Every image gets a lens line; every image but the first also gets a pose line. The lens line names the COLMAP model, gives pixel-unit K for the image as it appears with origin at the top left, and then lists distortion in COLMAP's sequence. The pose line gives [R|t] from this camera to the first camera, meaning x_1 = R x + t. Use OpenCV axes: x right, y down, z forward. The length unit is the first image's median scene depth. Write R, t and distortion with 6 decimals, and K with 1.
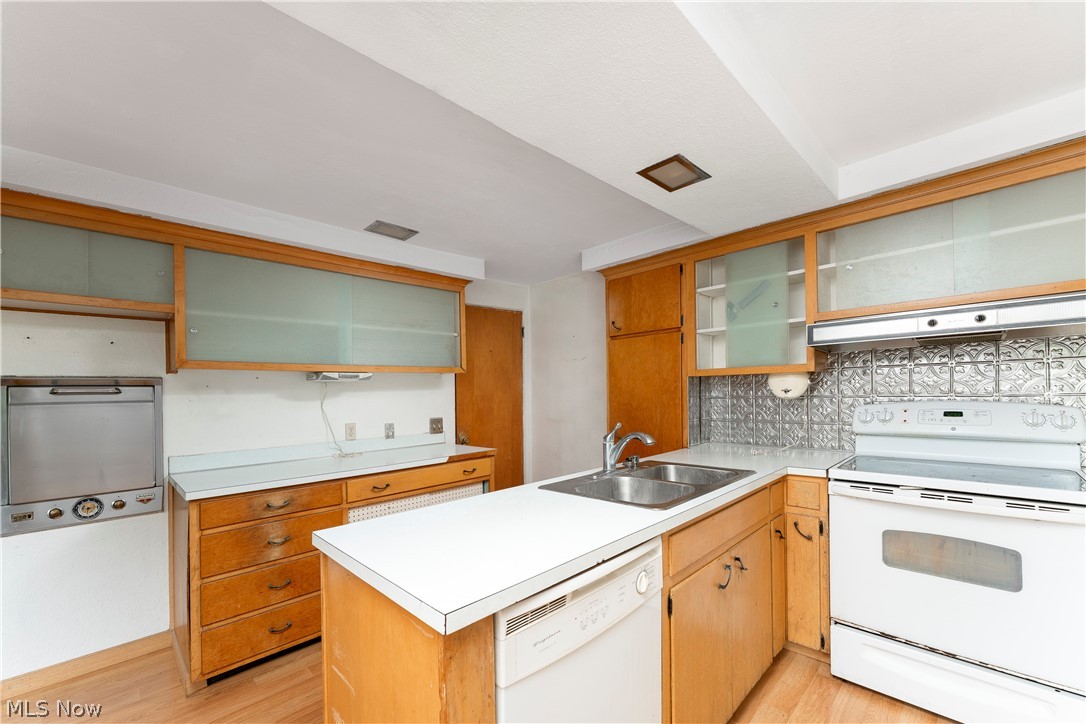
lens RADIAL K [[443.2, 0, 563.7], [0, 443.2, 381.2], [0, 0, 1]] dist [-0.004090, 0.000147]
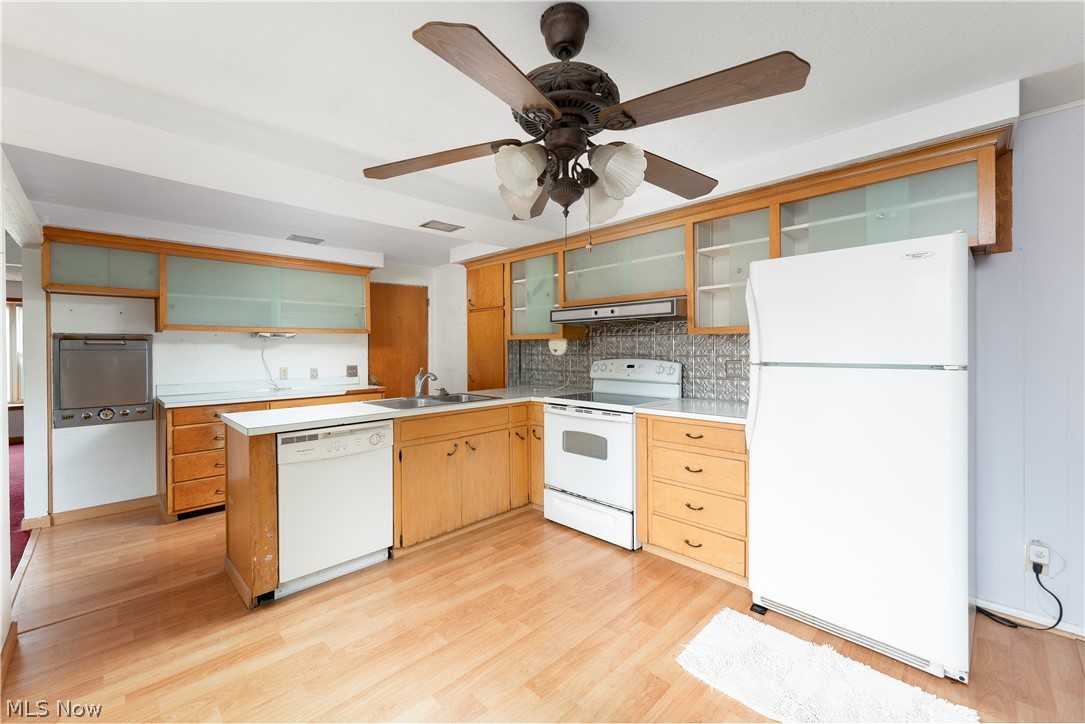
lens RADIAL K [[442.7, 0, 565.2], [0, 442.7, 344.4], [0, 0, 1]] dist [-0.004090, 0.000147]
pose [[0.999820, 0.018581, 0.003841, 0.566984], [-0.018643, 0.999685, 0.016819, -0.028250], [-0.003527, -0.016887, 0.999851, -0.588420]]
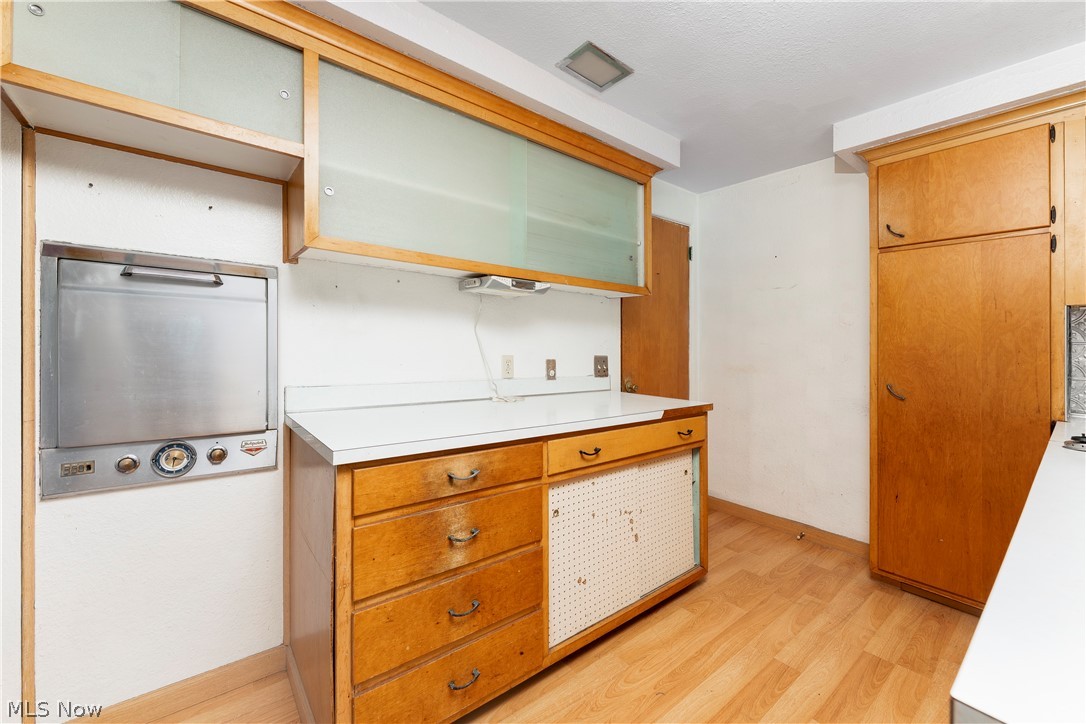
lens RADIAL K [[443.2, 0, 568.6], [0, 443.2, 350.3], [0, 0, 1]] dist [-0.004090, 0.000147]
pose [[0.994216, 0.048786, -0.095675, -0.411053], [-0.045425, 0.998283, 0.036992, 0.072416], [0.097315, -0.032432, 0.994725, 0.381804]]
